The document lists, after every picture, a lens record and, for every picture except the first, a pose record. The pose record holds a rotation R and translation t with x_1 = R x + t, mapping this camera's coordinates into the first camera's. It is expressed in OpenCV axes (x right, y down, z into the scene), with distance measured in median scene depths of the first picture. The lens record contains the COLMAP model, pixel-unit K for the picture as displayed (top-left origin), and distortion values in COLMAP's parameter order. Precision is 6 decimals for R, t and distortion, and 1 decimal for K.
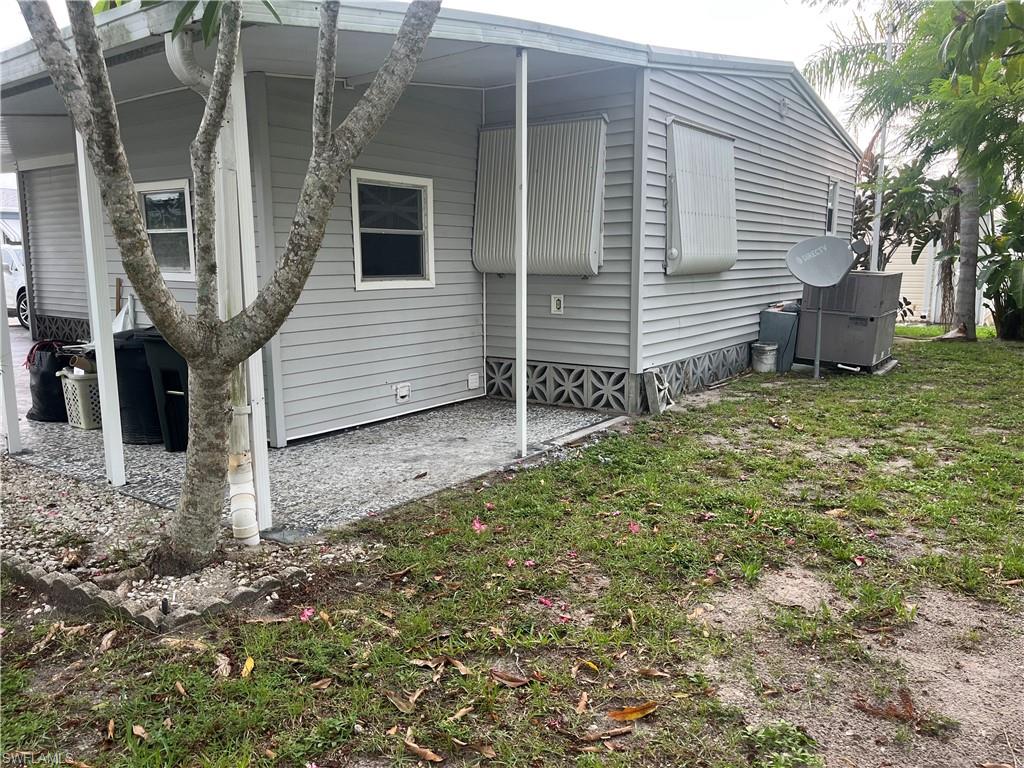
lens RADIAL K [[776.1, 0, 510.5], [0, 776.1, 386.1], [0, 0, 1]] dist [0.070205, -0.095190]
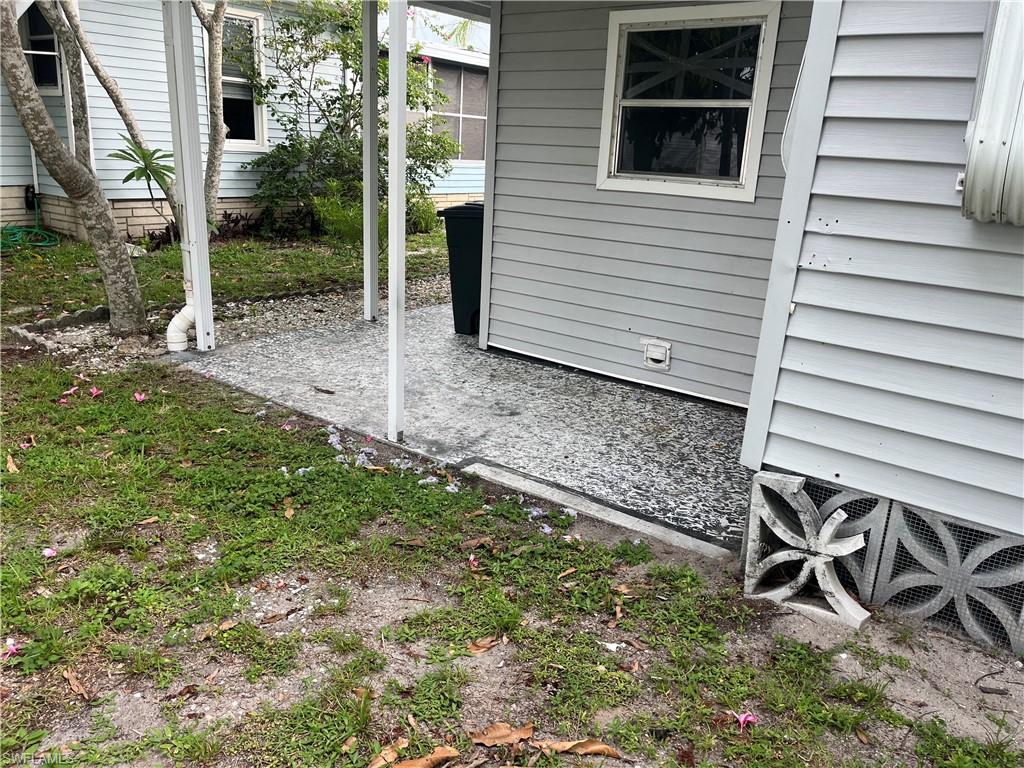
lens RADIAL K [[776.1, 0, 512.2], [0, 776.1, 378.8], [0, 0, 1]] dist [0.070205, -0.095190]
pose [[-0.022436, 0.287312, -0.957574, 0.591465], [-0.218247, 0.933307, 0.285145, -0.157461], [0.975636, 0.215385, 0.041765, 0.994734]]
